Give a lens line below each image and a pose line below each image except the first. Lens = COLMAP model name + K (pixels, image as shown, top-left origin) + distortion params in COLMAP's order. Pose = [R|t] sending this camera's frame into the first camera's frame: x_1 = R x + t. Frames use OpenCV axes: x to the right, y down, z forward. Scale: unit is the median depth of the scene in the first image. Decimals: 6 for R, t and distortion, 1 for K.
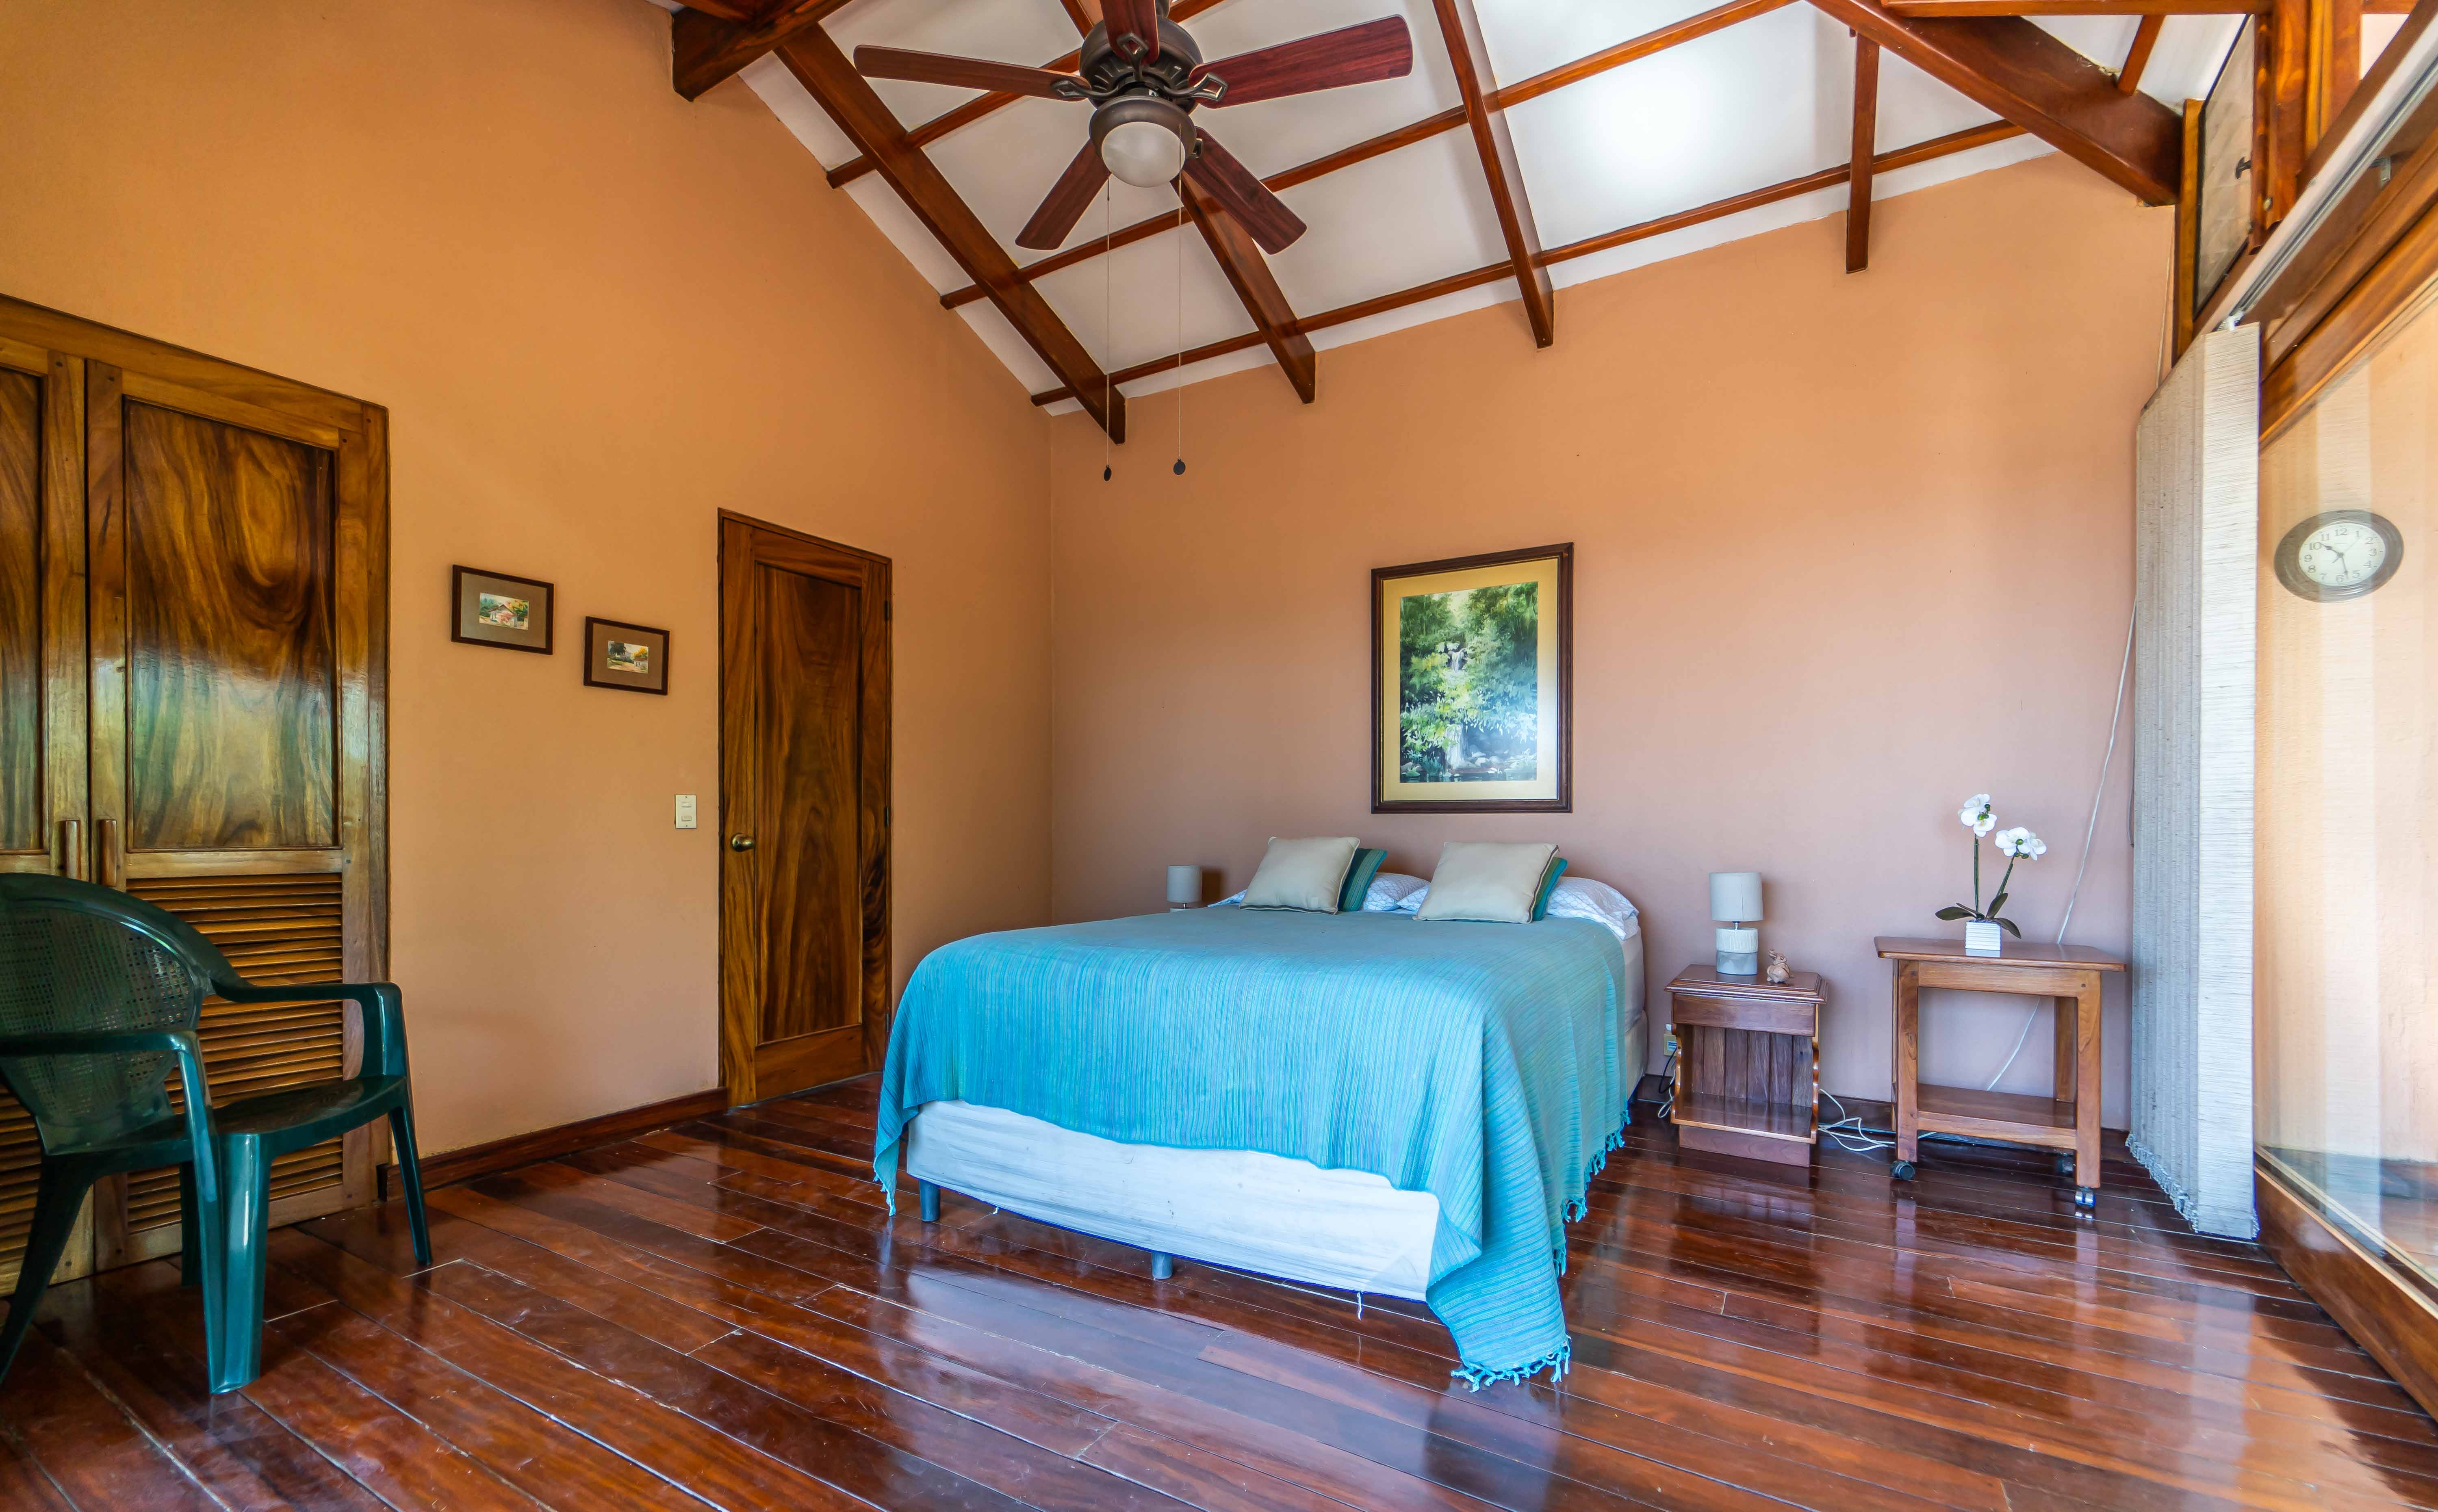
lens RADIAL K [[1013.8, 0, 1235.1], [0, 1013.8, 839.7], [0, 0, 1]] dist [-0.001777, -0.000003]
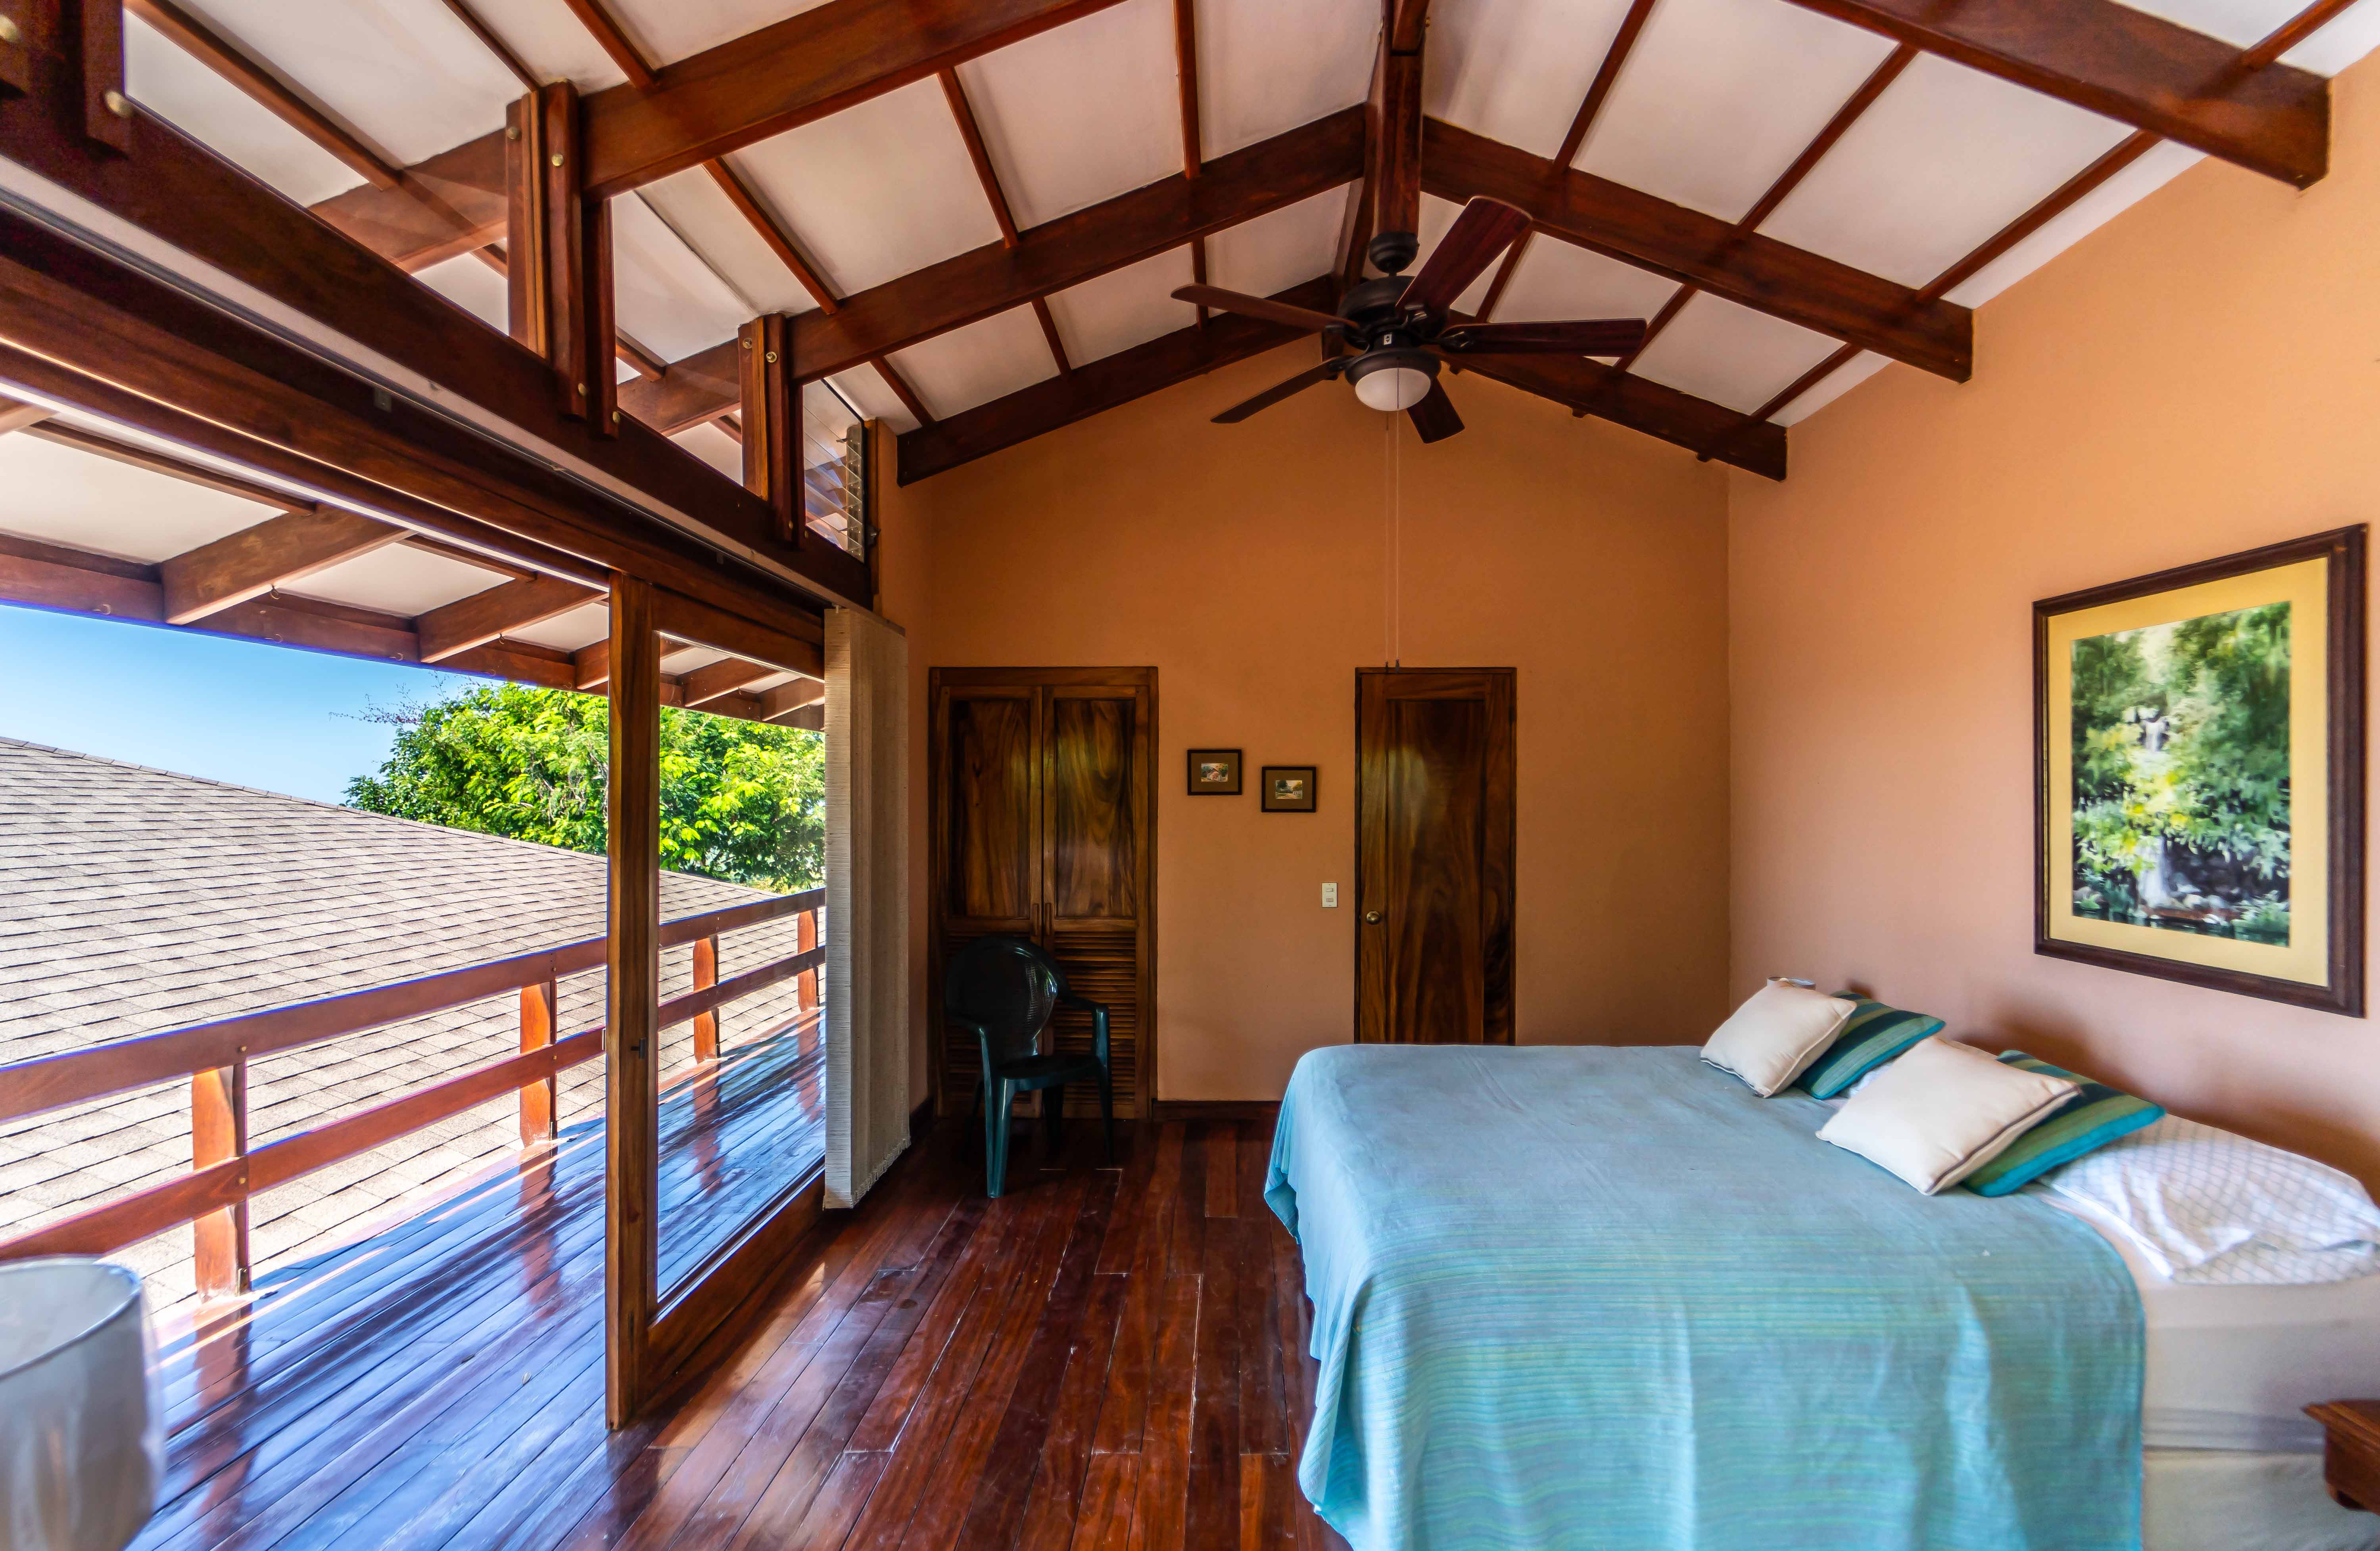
lens RADIAL K [[974.3, 0, 1196.1], [0, 974.3, 797.2], [0, 0, 1]] dist [0.007790, -0.002027]
pose [[0.470747, -0.003168, -0.882262, 0.479941], [-0.000965, 0.999991, -0.004105, -0.136254], [0.882267, 0.002784, 0.470740, 0.186863]]
